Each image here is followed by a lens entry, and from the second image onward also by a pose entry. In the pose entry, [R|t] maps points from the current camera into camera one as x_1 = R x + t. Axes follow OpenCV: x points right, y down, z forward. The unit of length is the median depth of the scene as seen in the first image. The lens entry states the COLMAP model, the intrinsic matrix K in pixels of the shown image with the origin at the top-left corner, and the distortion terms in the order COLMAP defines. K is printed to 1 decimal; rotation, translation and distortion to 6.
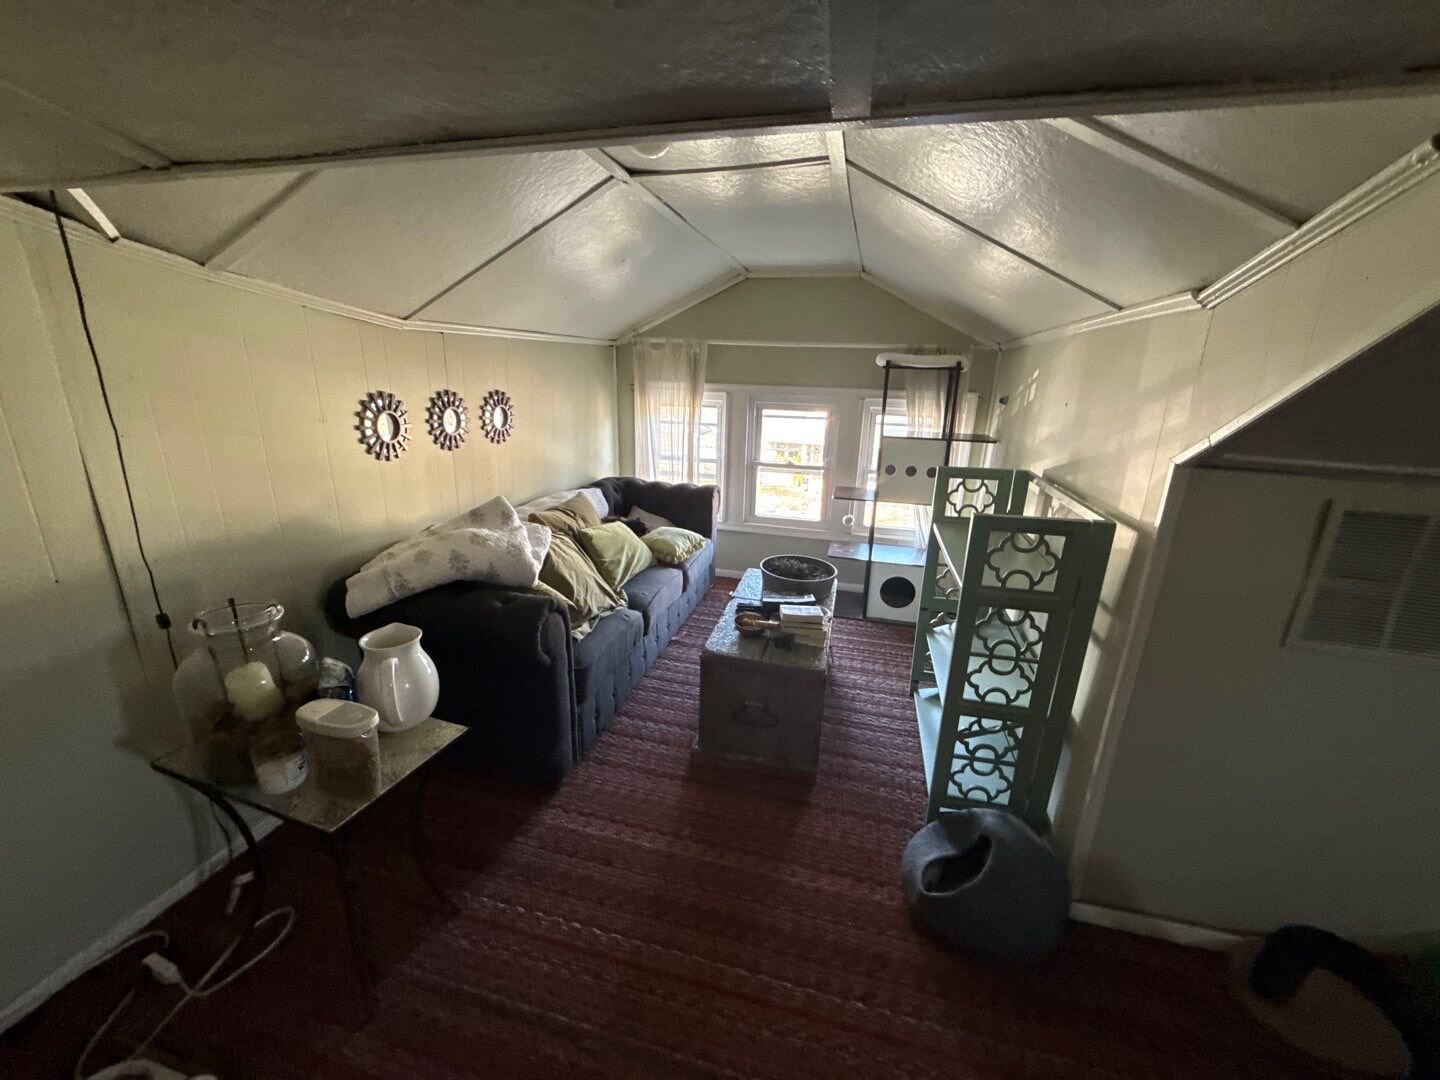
lens RADIAL K [[572.6, 0, 720.4], [0, 572.6, 537.9], [0, 0, 1]] dist [-0.004959, 0.001953]
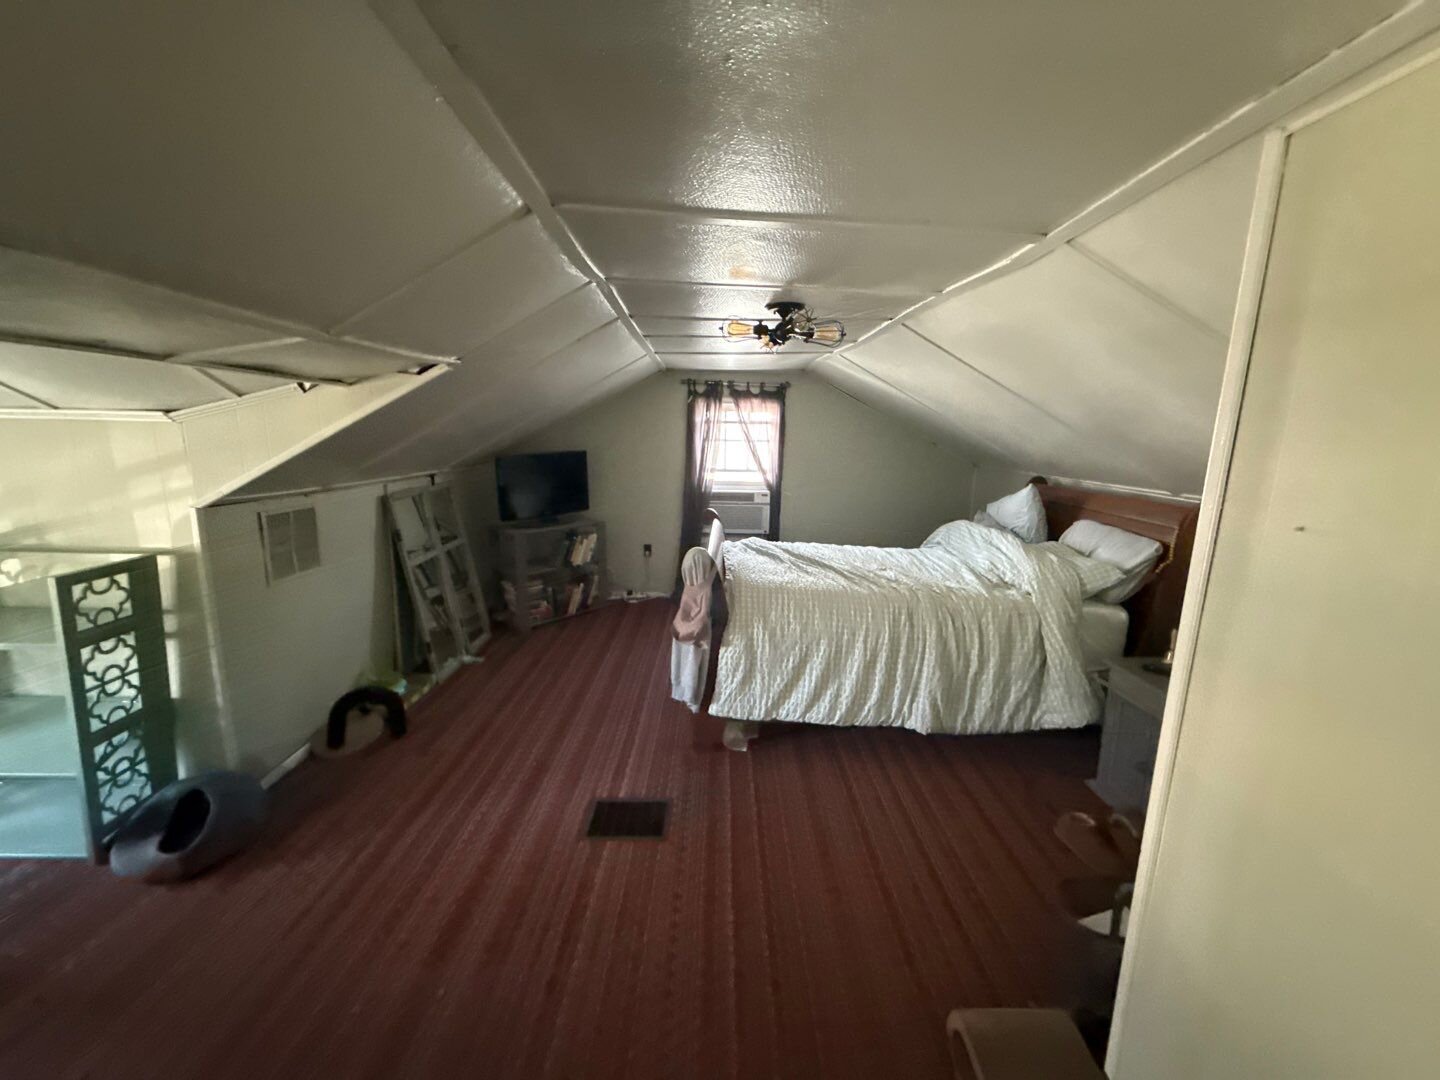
lens RADIAL K [[572.6, 0, 721.9], [0, 572.6, 537.9], [0, 0, 1]] dist [-0.004959, 0.001953]
pose [[-0.264359, -0.199459, 0.943573, -0.959839], [0.252891, 0.929808, 0.267401, -0.077731], [-0.930677, 0.309311, -0.195362, -0.099287]]
